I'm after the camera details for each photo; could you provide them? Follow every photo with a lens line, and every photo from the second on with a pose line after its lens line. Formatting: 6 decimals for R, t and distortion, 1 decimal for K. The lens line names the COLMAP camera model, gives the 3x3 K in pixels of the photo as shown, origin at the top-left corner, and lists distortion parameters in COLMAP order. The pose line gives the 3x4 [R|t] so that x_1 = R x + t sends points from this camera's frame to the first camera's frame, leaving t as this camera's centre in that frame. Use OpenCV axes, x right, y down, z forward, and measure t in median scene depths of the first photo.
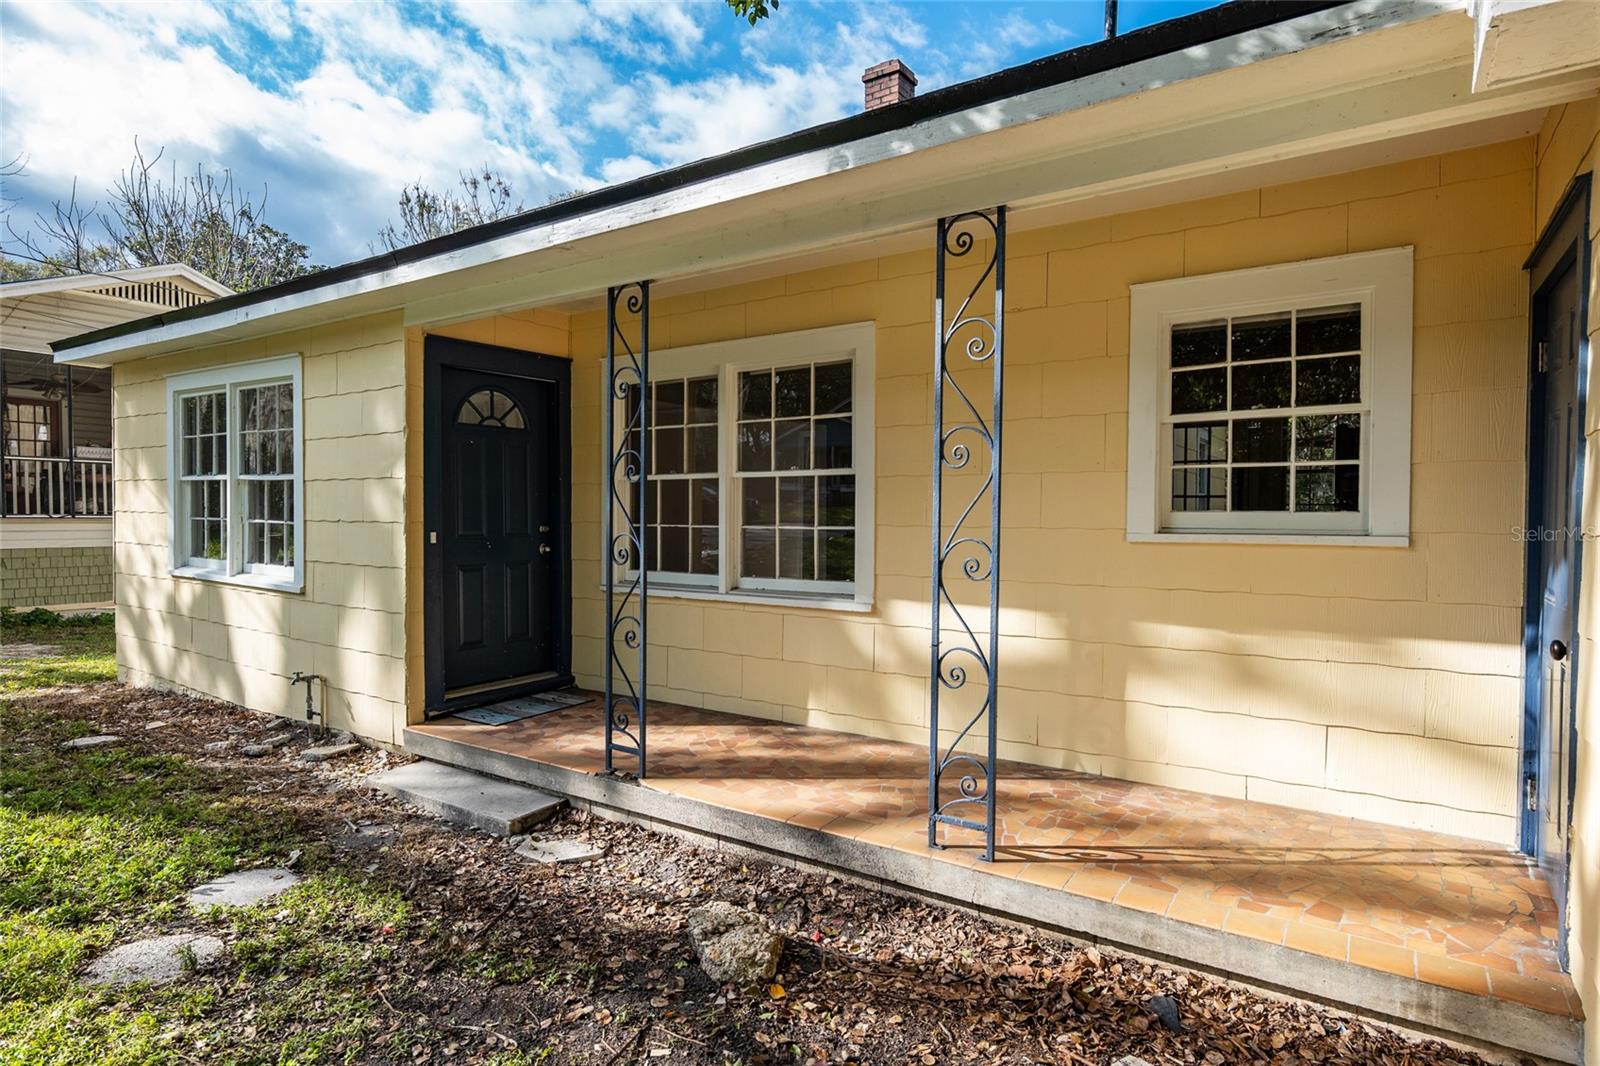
lens RADIAL K [[860.1, 0, 800.0], [0, 860.1, 533.0], [0, 0, 1]] dist [0.001237, 0.000451]
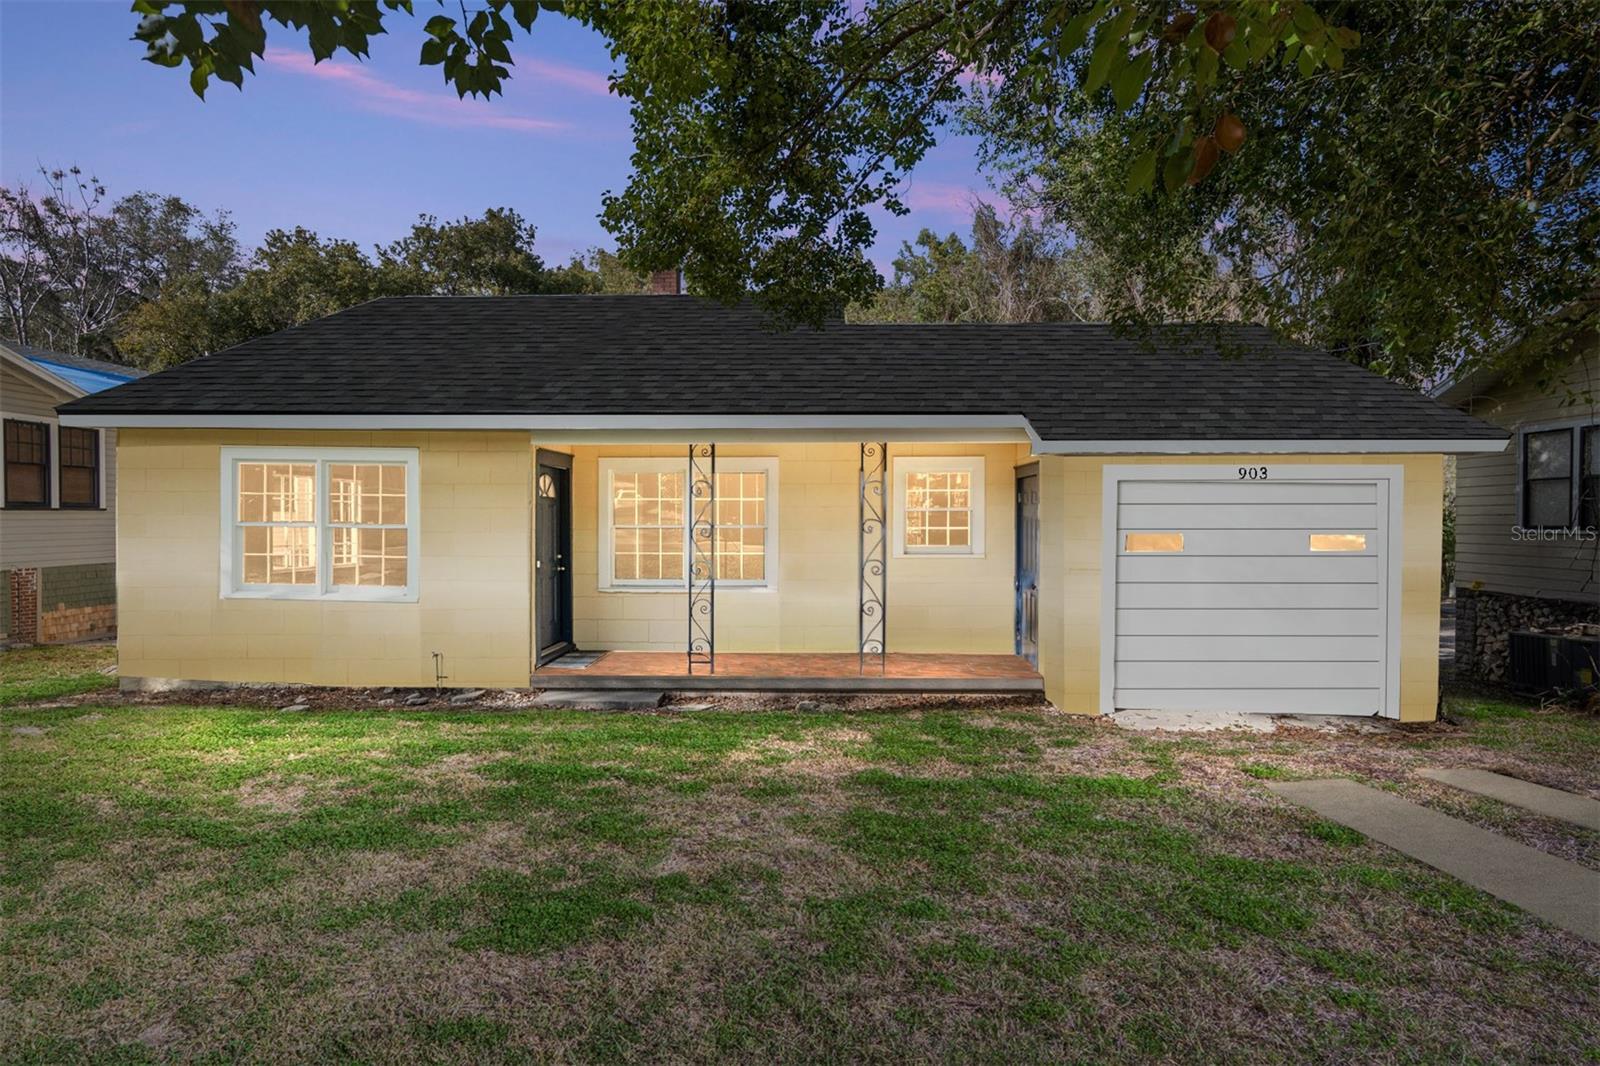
lens RADIAL K [[774.6, 0, 800.0], [0, 774.6, 533.0], [0, 0, 1]] dist [-0.053183, -0.000054]
pose [[0.846314, -0.009704, 0.532597, -0.772827], [0.012464, 0.999921, -0.001587, -0.046057], [-0.532539, 0.007982, 0.846368, -0.563625]]
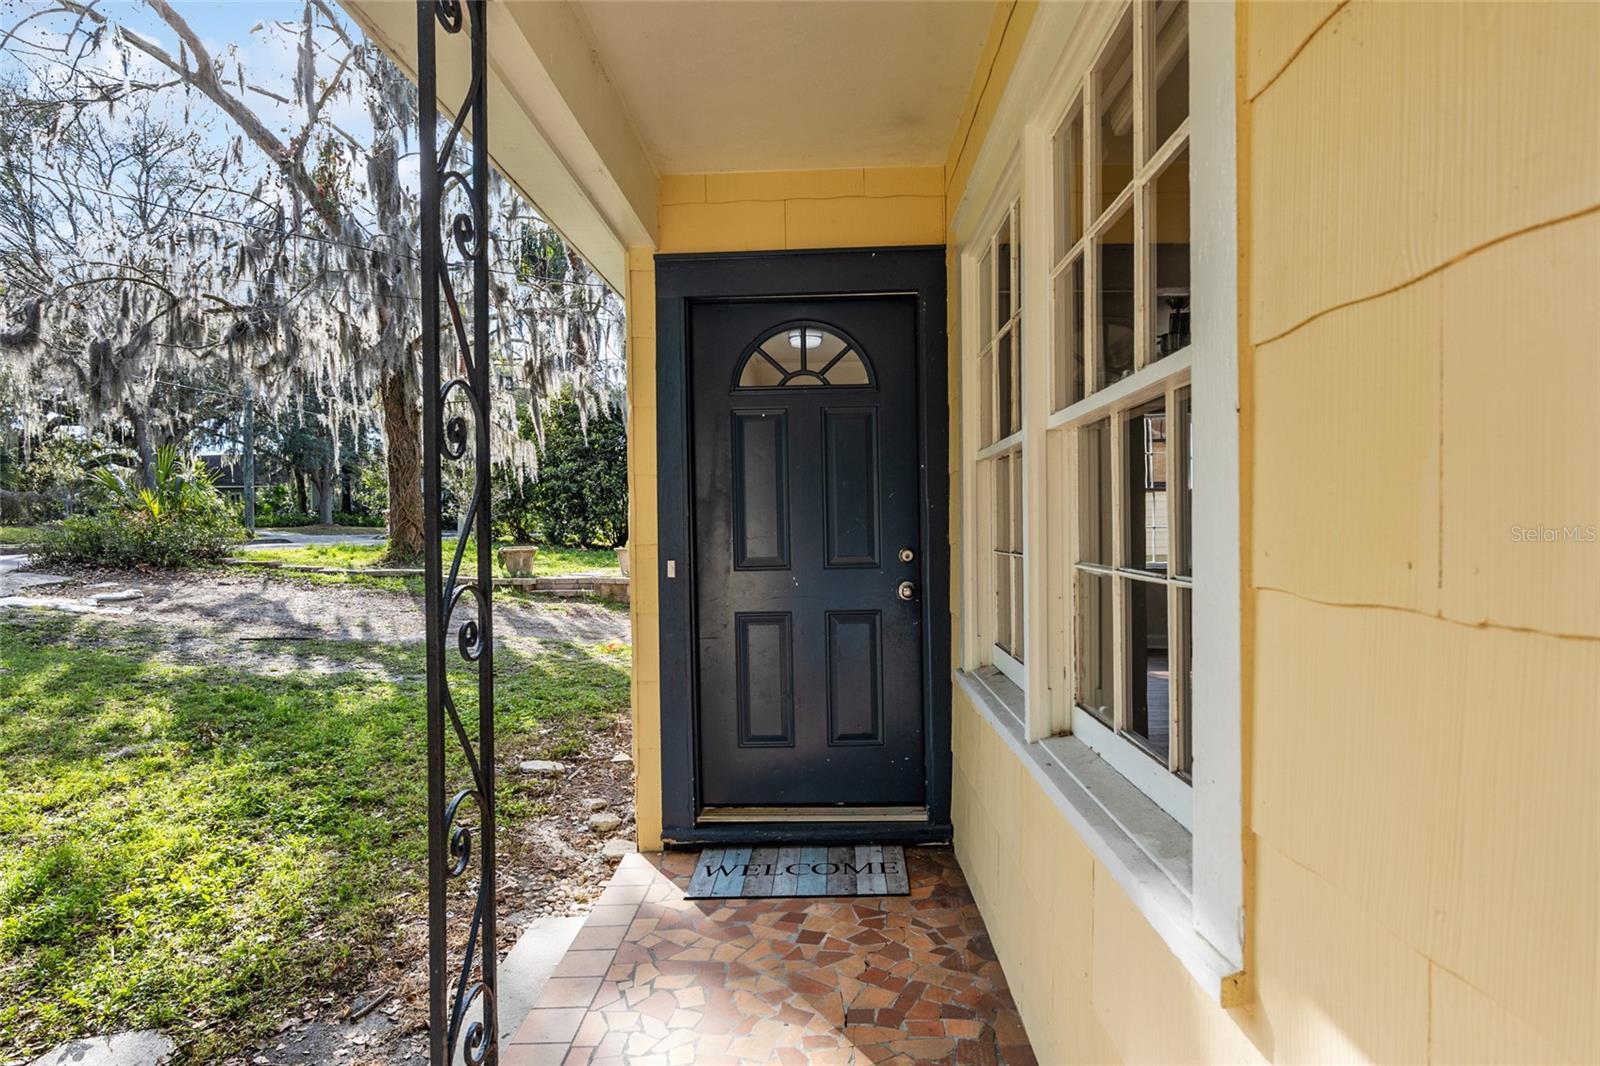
lens RADIAL K [[908.4, 0, 800.0], [0, 908.4, 533.0], [0, 0, 1]] dist [0.003262, 0.001222]
pose [[0.540519, 0.002653, -0.841328, 0.188940], [-0.007727, 0.999969, -0.001811, -0.020094], [0.841296, 0.007480, 0.540522, 0.679713]]
